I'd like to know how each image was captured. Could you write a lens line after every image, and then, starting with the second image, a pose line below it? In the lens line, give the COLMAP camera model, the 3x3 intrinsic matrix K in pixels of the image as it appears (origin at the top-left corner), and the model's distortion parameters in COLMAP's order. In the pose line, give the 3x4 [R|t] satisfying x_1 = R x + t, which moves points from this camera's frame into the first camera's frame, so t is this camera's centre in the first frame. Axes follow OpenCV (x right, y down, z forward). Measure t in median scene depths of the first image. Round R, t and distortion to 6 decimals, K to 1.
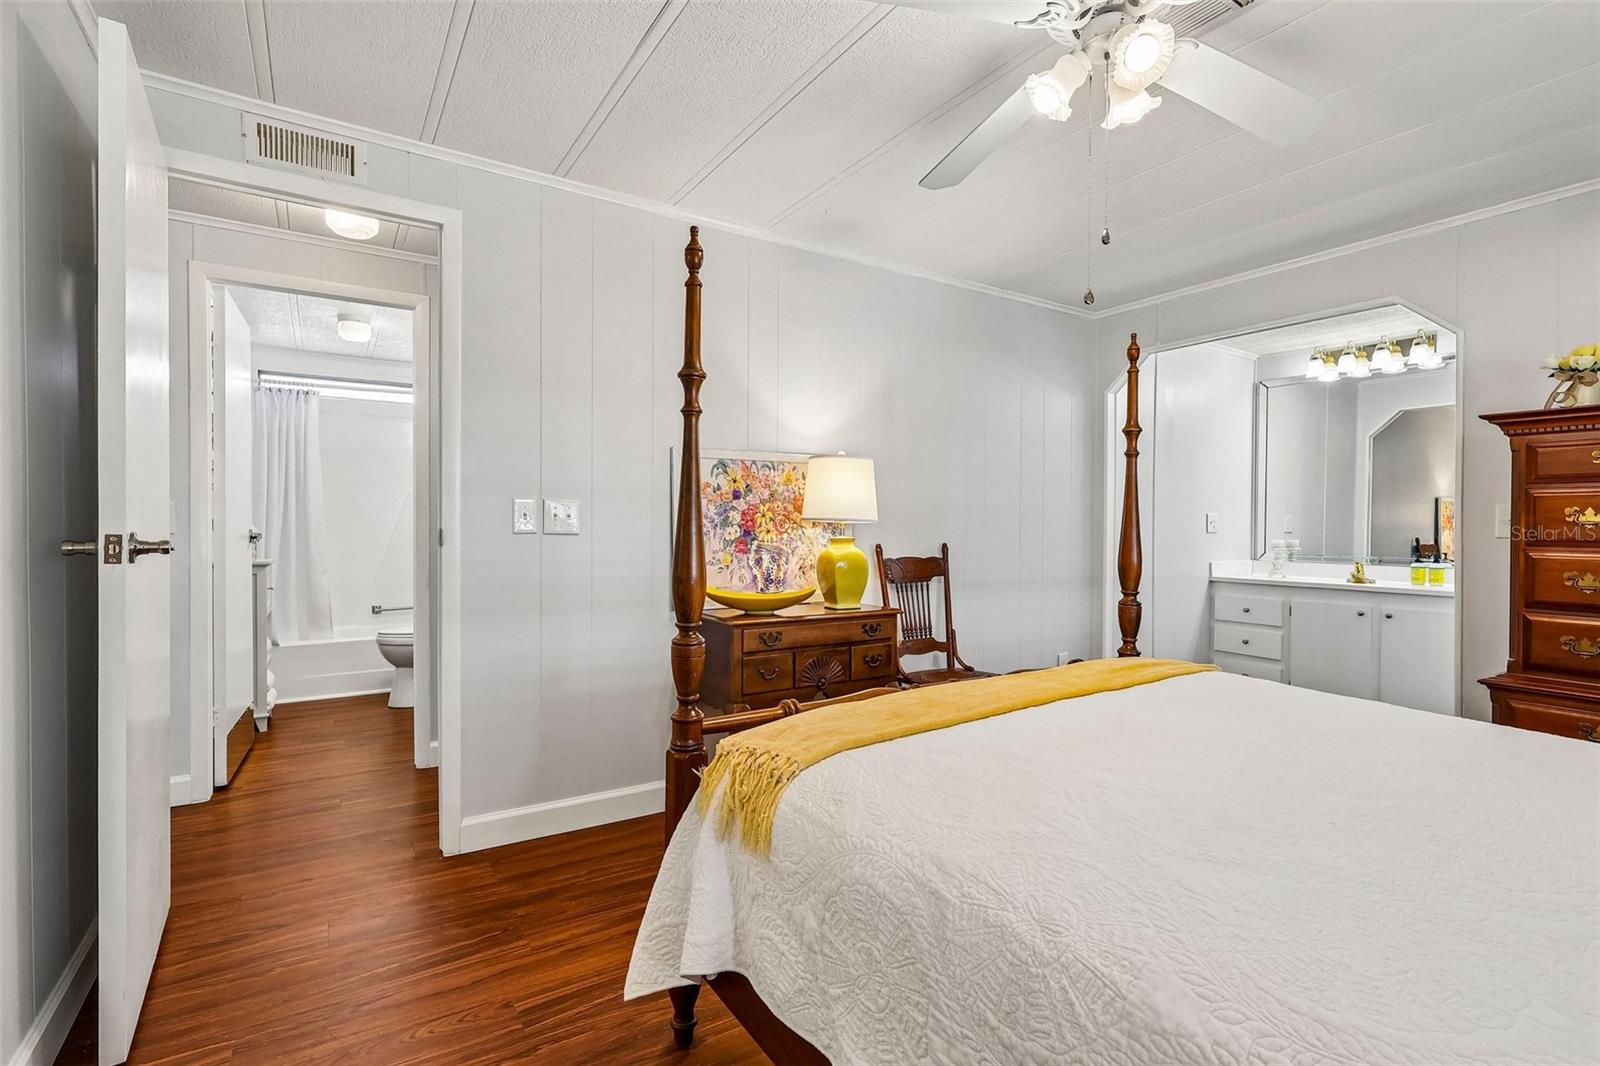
lens RADIAL K [[738.8, 0, 821.7], [0, 738.8, 525.7], [0, 0, 1]] dist [-0.002195, 0.001961]
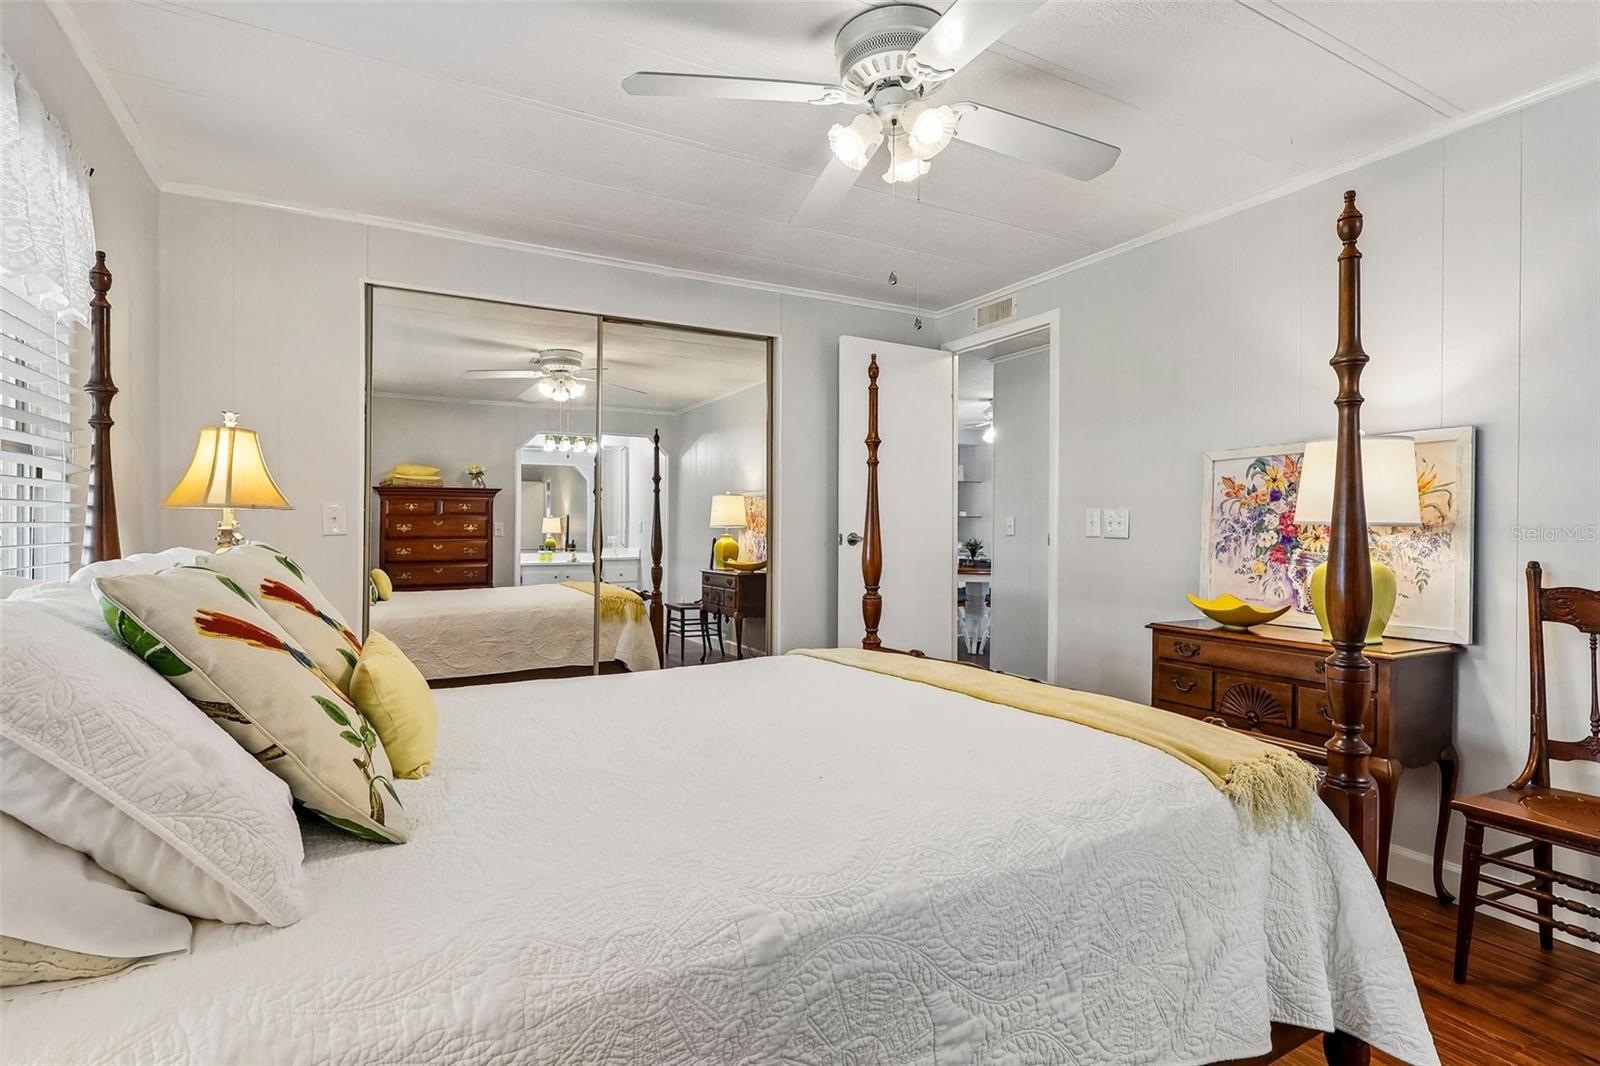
lens RADIAL K [[801.5, 0, 837.6], [0, 801.5, 535.9], [0, 0, 1]] dist [0.001085, -0.000504]
pose [[-0.061937, 0.003372, -0.998074, 0.867439], [-0.004738, 0.999982, 0.003672, 0.004671], [0.998069, 0.004957, -0.061919, 0.543784]]
